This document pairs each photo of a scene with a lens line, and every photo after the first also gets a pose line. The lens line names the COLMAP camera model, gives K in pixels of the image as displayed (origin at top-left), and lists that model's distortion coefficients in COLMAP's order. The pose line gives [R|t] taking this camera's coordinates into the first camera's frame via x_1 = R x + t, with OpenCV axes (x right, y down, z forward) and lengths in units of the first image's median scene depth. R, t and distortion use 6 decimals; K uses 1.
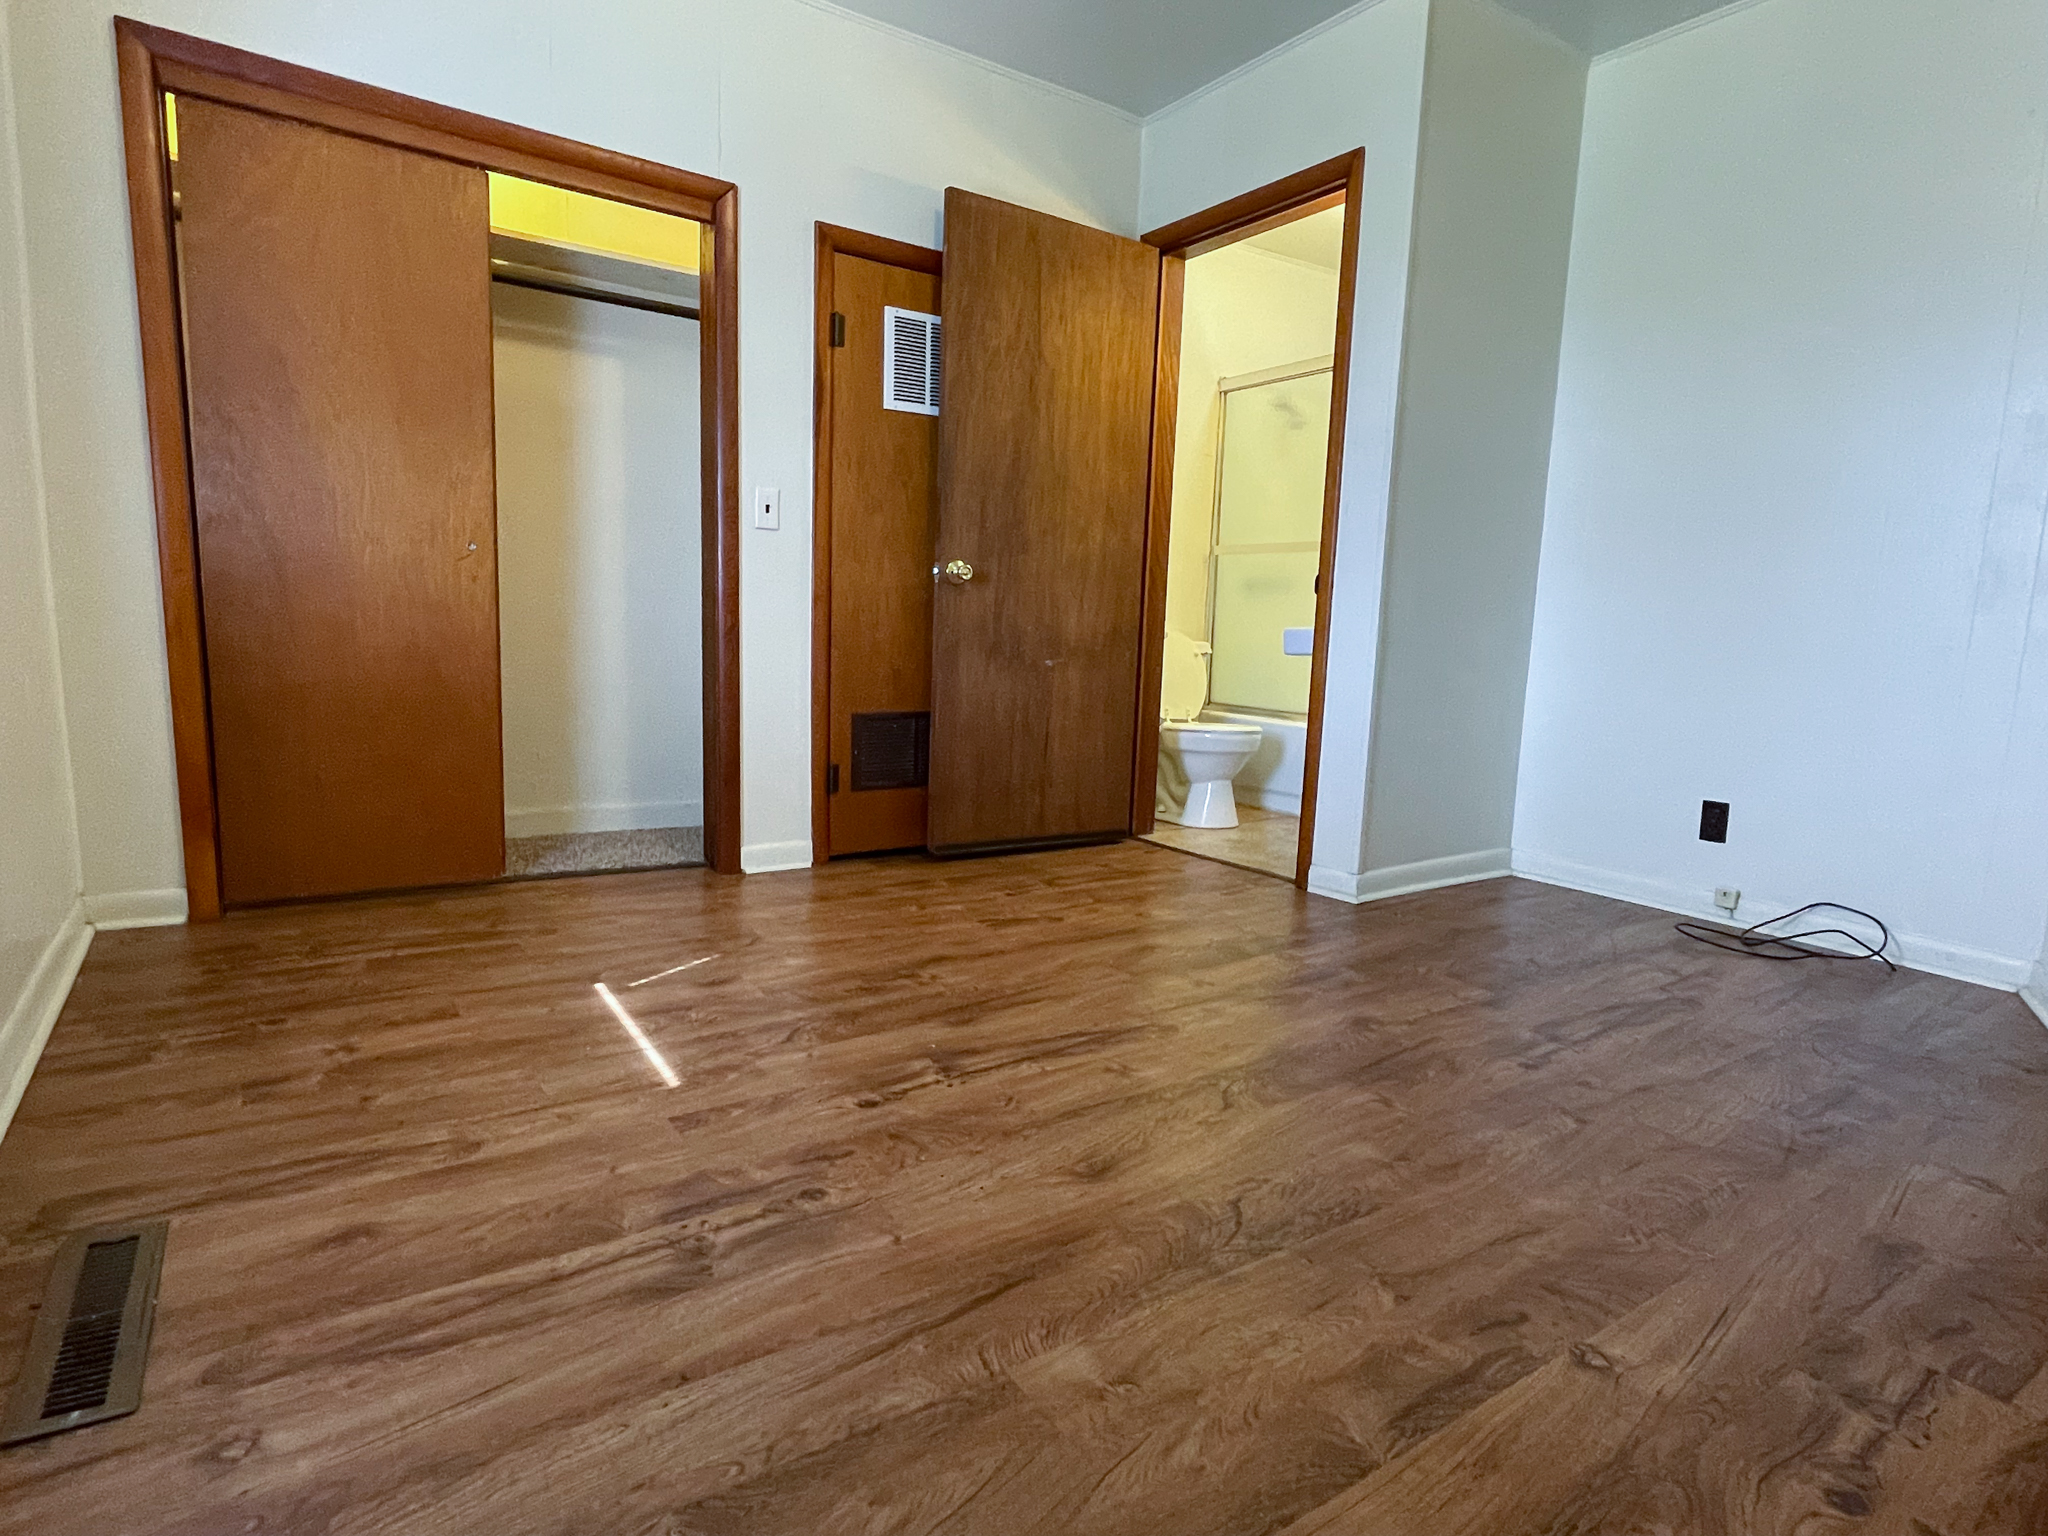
lens RADIAL K [[1093.7, 0, 1024.0], [0, 1093.7, 768.0], [0, 0, 1]] dist [-0.002696, 0.000032]
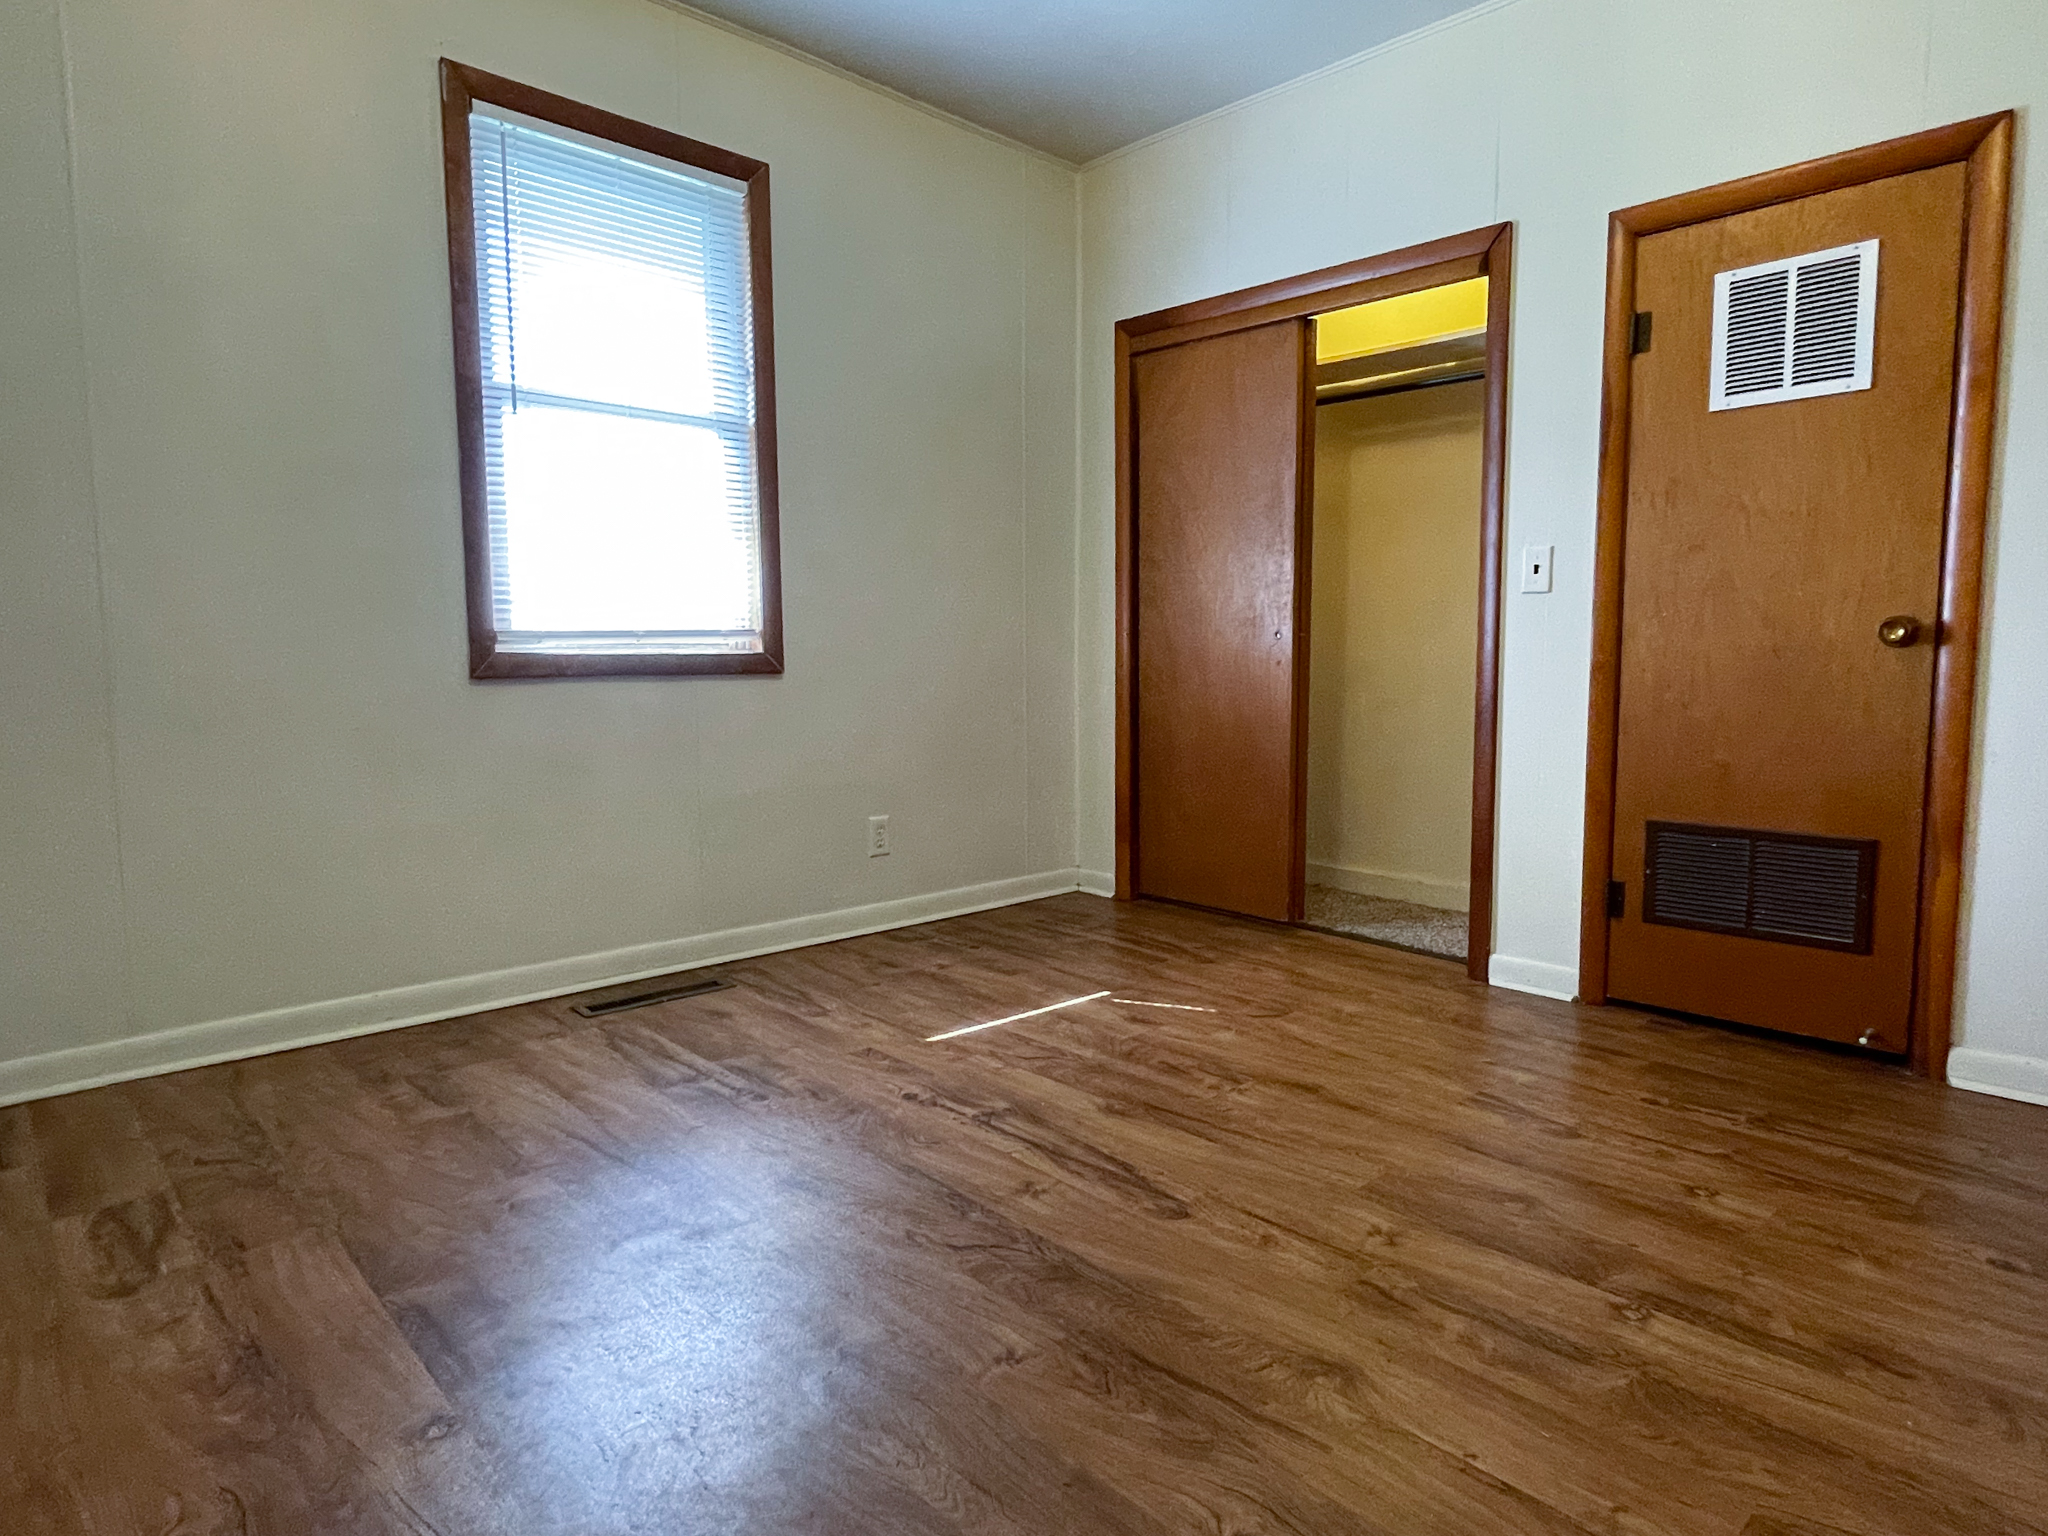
lens RADIAL K [[1147.7, 0, 1033.4], [0, 1147.7, 770.2], [0, 0, 1]] dist [-0.002556, 0.000137]
pose [[0.166224, 0.060196, -0.984249, 0.945766], [-0.134267, 0.990221, 0.037885, -0.096672], [0.976904, 0.125855, 0.172681, 0.752133]]
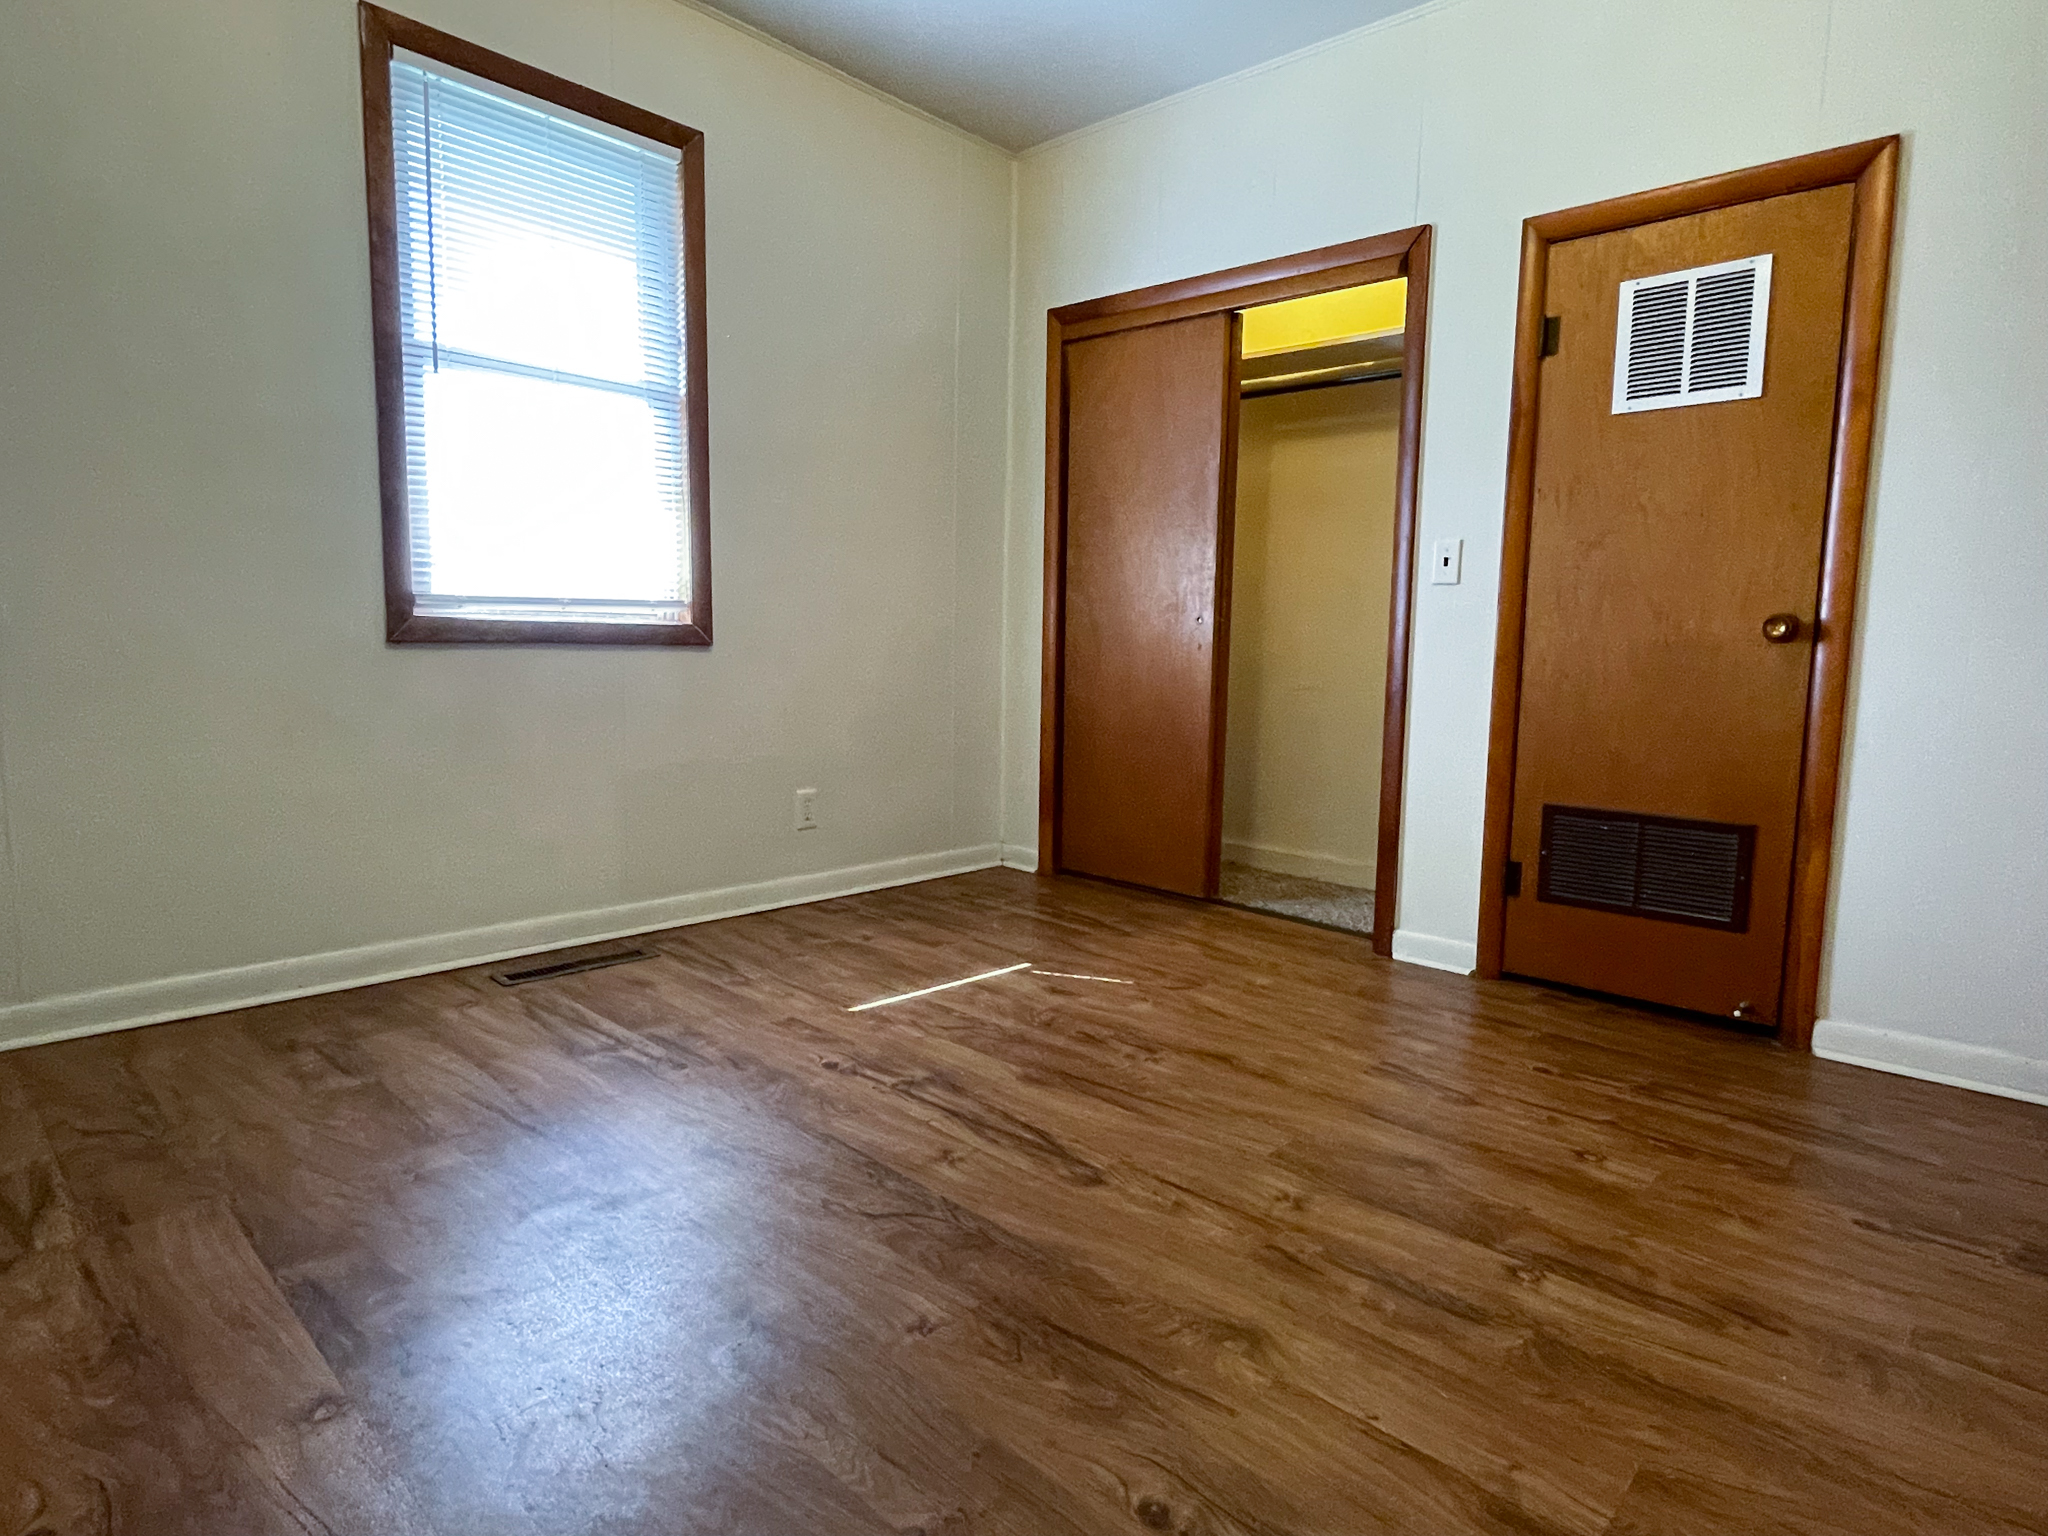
lens RADIAL K [[1102.2, 0, 1030.4], [0, 1102.2, 769.1], [0, 0, 1]] dist [-0.001976, -0.000164]
pose [[0.224795, 0.078745, -0.971219, 0.918000], [-0.153769, 0.987107, 0.044442, -0.089298], [0.962197, 0.139353, 0.234006, 0.762468]]
